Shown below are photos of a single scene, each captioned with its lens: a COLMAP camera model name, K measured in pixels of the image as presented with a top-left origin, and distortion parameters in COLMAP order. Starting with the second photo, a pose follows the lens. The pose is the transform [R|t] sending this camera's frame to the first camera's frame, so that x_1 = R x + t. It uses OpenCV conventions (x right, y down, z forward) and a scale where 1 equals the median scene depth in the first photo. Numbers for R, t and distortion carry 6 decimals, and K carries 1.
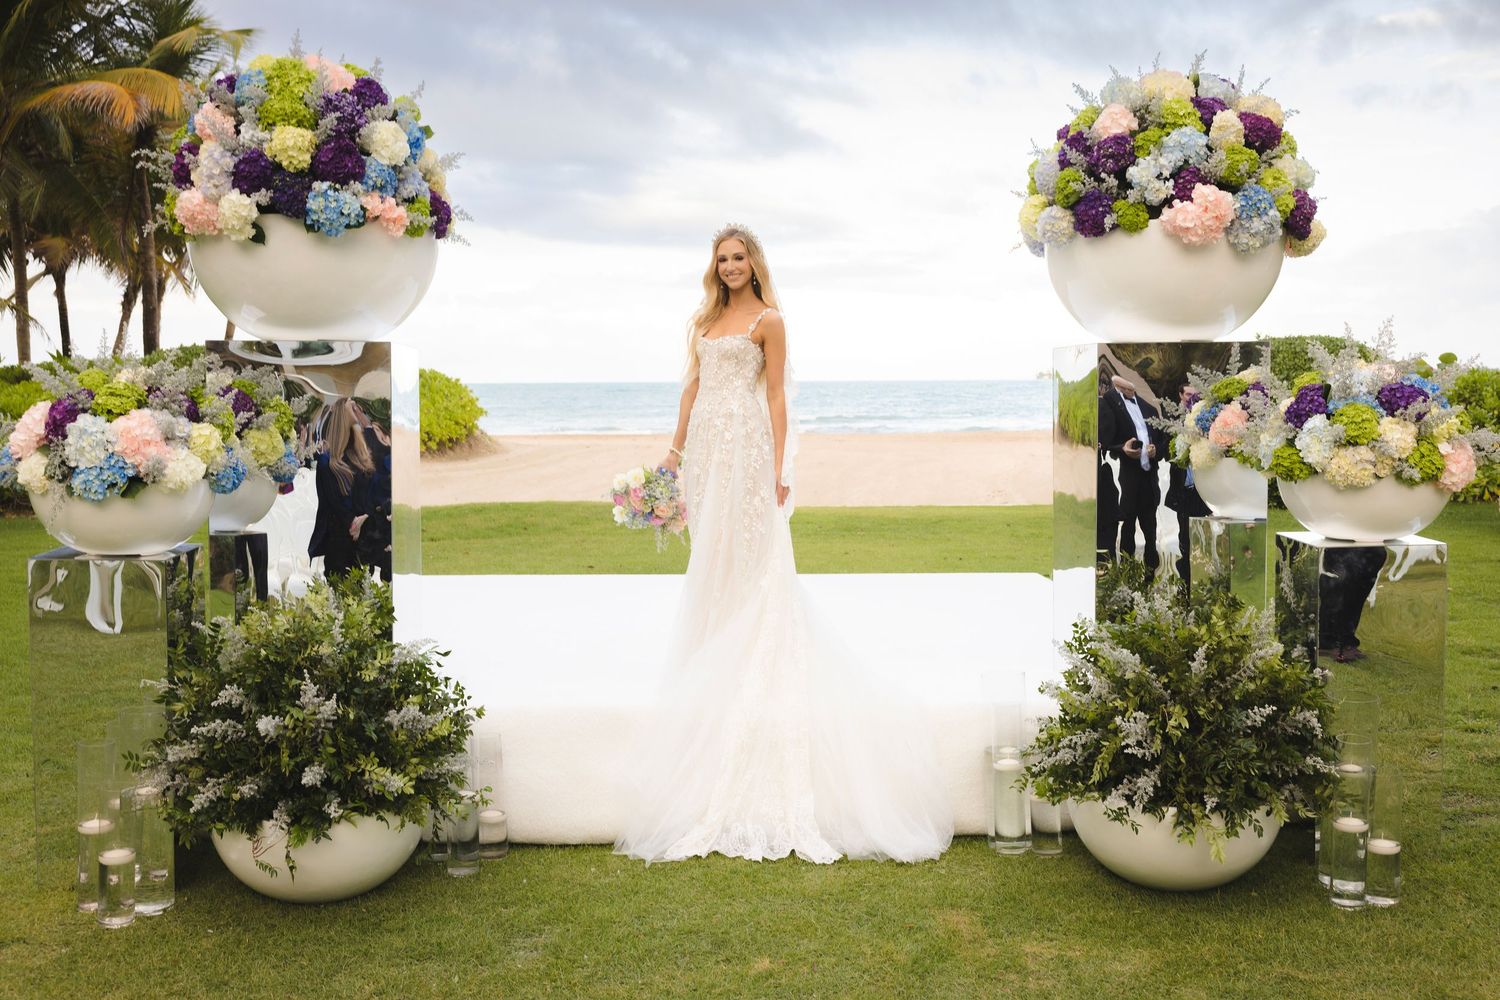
lens RADIAL K [[1592.2, 0, 757.4], [0, 1592.2, 541.0], [0, 0, 1]] dist [-0.001812, -0.002380]
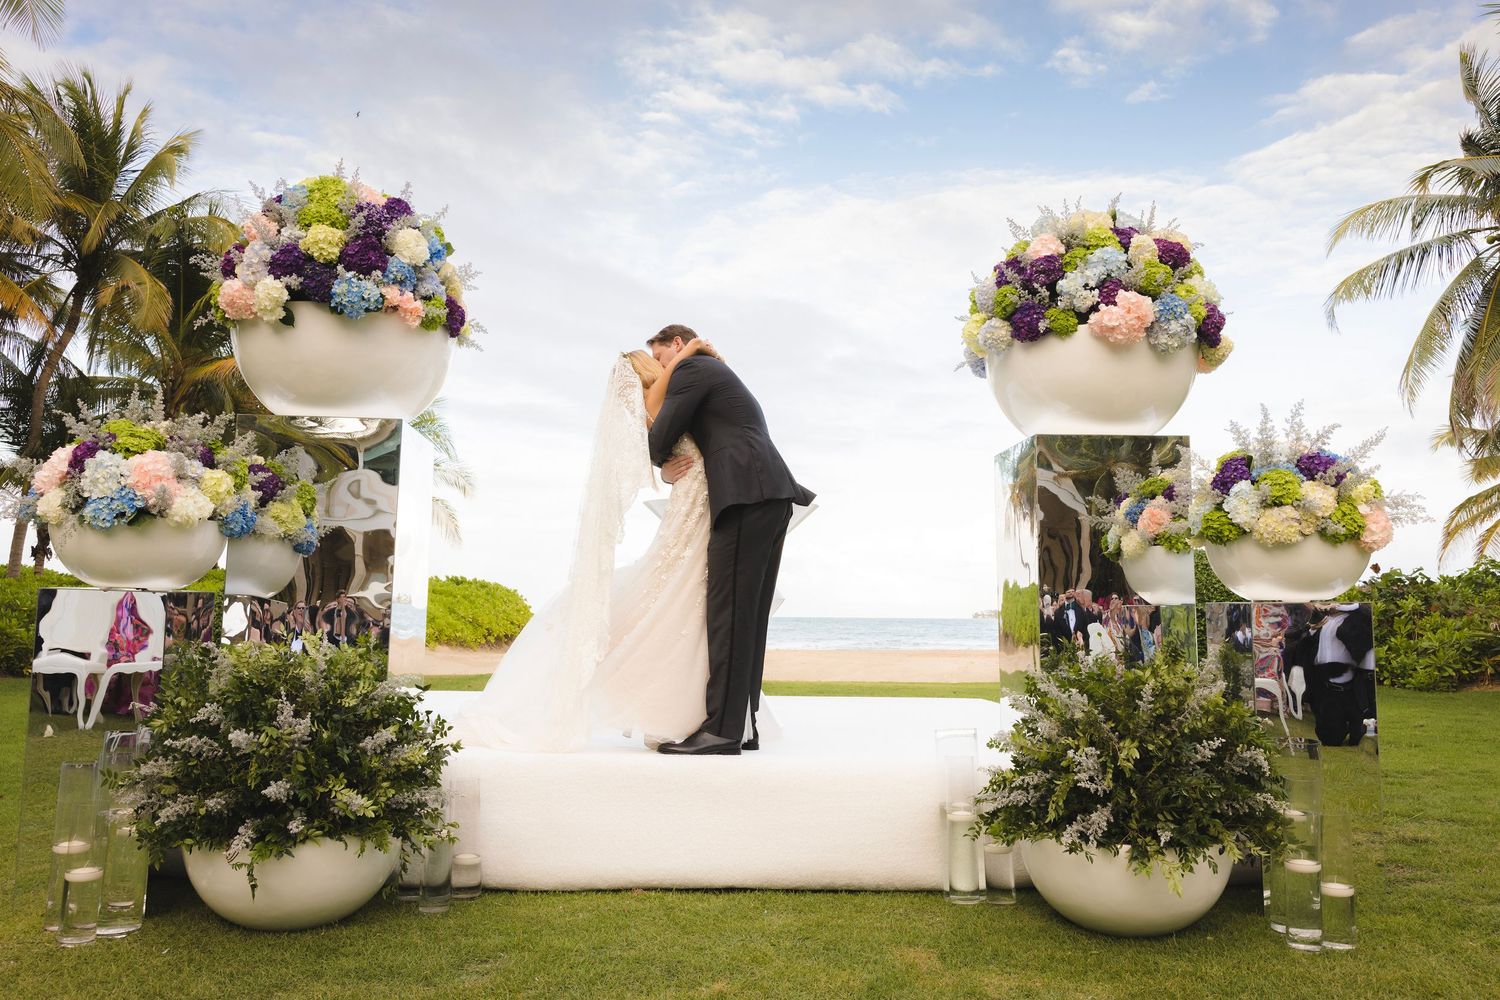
lens RADIAL K [[1237.6, 0, 745.0], [0, 1237.6, 498.8], [0, 0, 1]] dist [-0.006257, 0.001135]
pose [[0.999845, 0.014218, -0.010391, 0.020953], [-0.015959, 0.981000, -0.193350, 0.097497], [0.007444, 0.193486, 0.981075, 0.165839]]
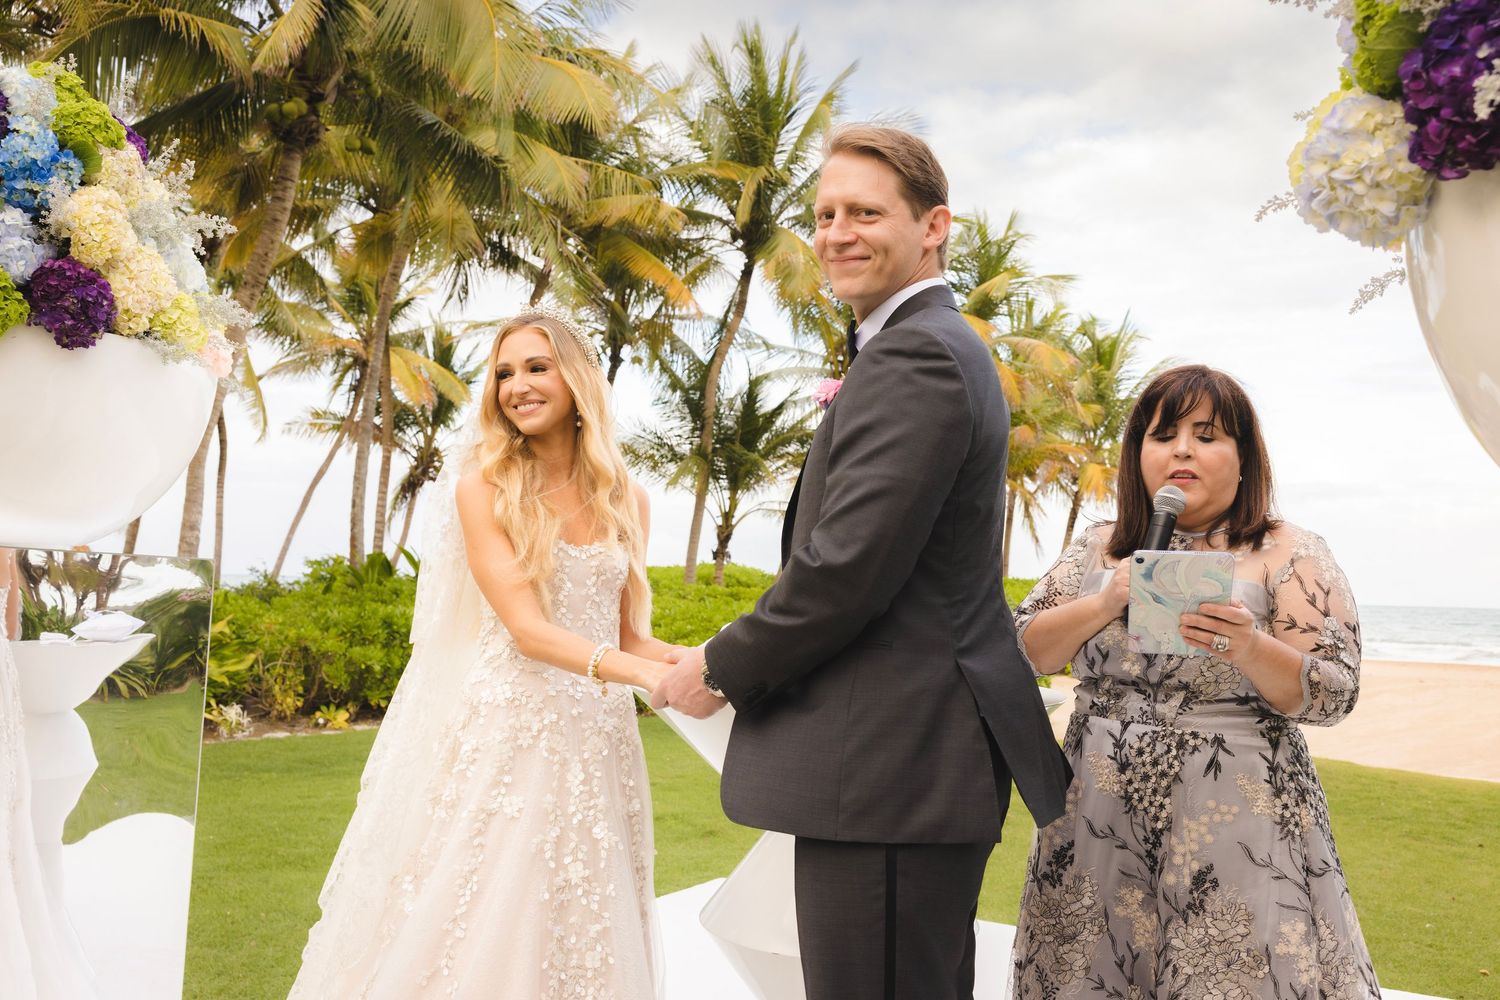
lens RADIAL K [[1424.8, 0, 741.2], [0, 1424.8, 496.9], [0, 0, 1]] dist [-0.004283, -0.000504]
pose [[0.827492, -0.006557, -0.561440, 0.250458], [-0.088486, 0.985914, -0.141931, -0.104038], [0.554462, 0.167127, 0.815255, 0.810395]]
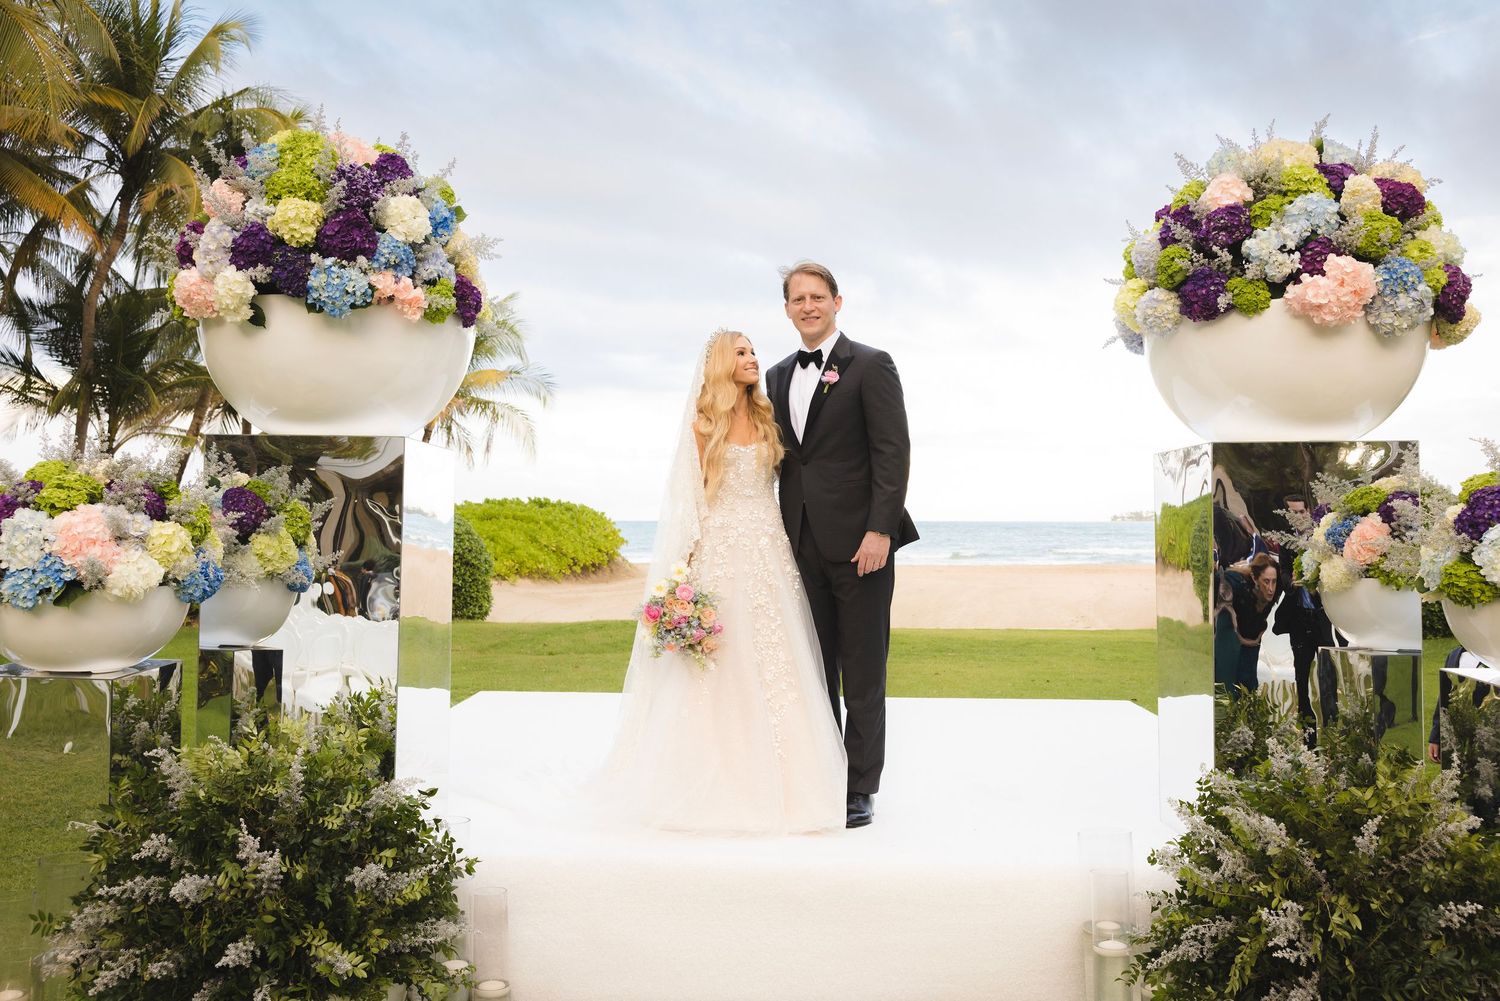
lens RADIAL K [[1348.7, 0, 747.7], [0, 1348.7, 501.1], [0, 0, 1]] dist [-0.009345, 0.013735]
pose [[0.995874, 0.006511, -0.090516, 0.032620], [-0.016813, 0.993392, -0.113530, -0.006356], [0.089178, 0.114584, 0.989403, 0.279097]]
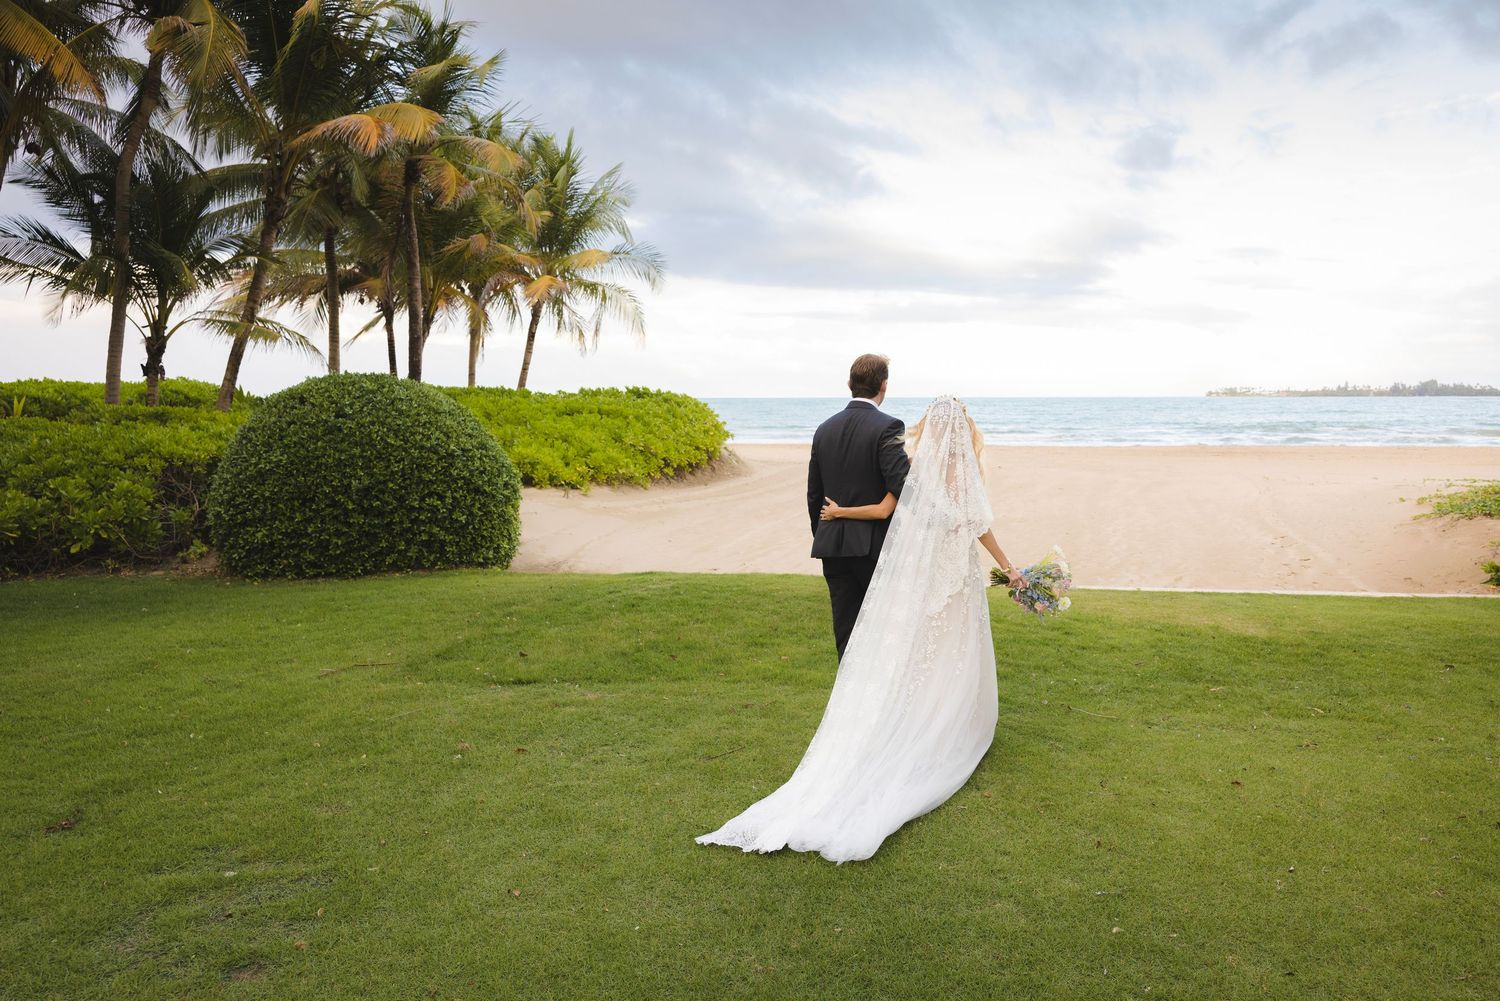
lens RADIAL K [[1195.4, 0, 744.1], [0, 1195.4, 499.5], [0, 0, 1]] dist [0.008544, 0.003238]
pose [[0.981348, 0.019775, -0.191222, -0.085844], [-0.022579, 0.999667, -0.012493, -0.206867], [0.190911, 0.016578, 0.981467, 1.644739]]
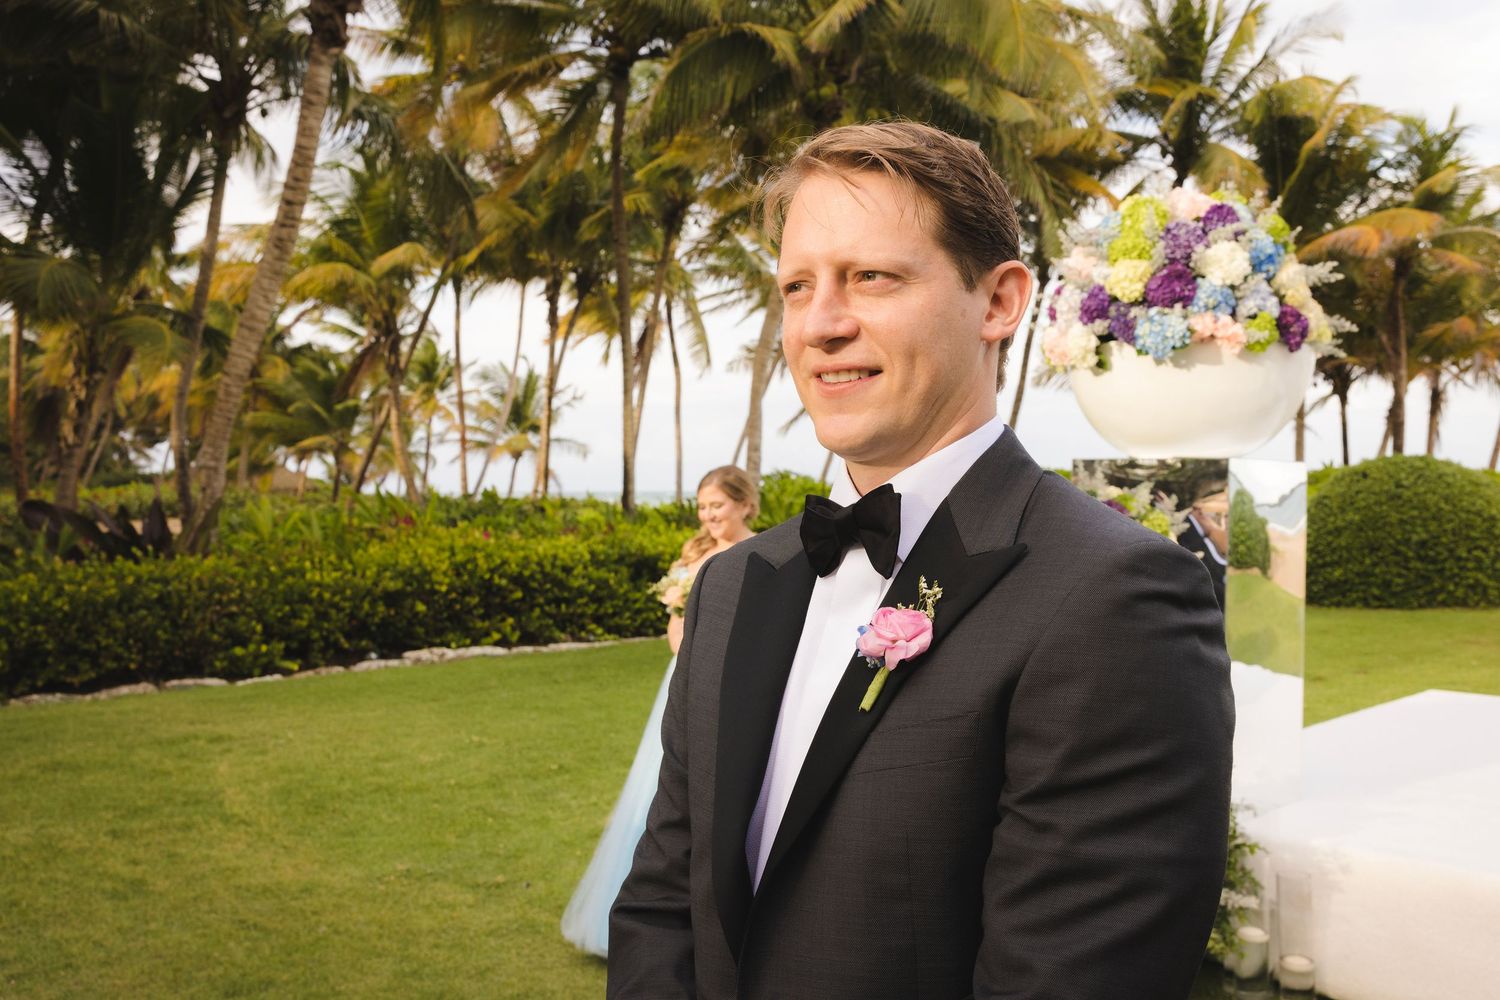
lens RADIAL K [[1370.5, 0, 747.6], [0, 1370.5, 496.5], [0, 0, 1]] dist [0.000876, 0.005392]
pose [[0.660911, 0.007411, -0.750428, 0.226466], [-0.075496, 0.995535, -0.056658, -0.029839], [0.746657, 0.094100, 0.658520, 0.212954]]
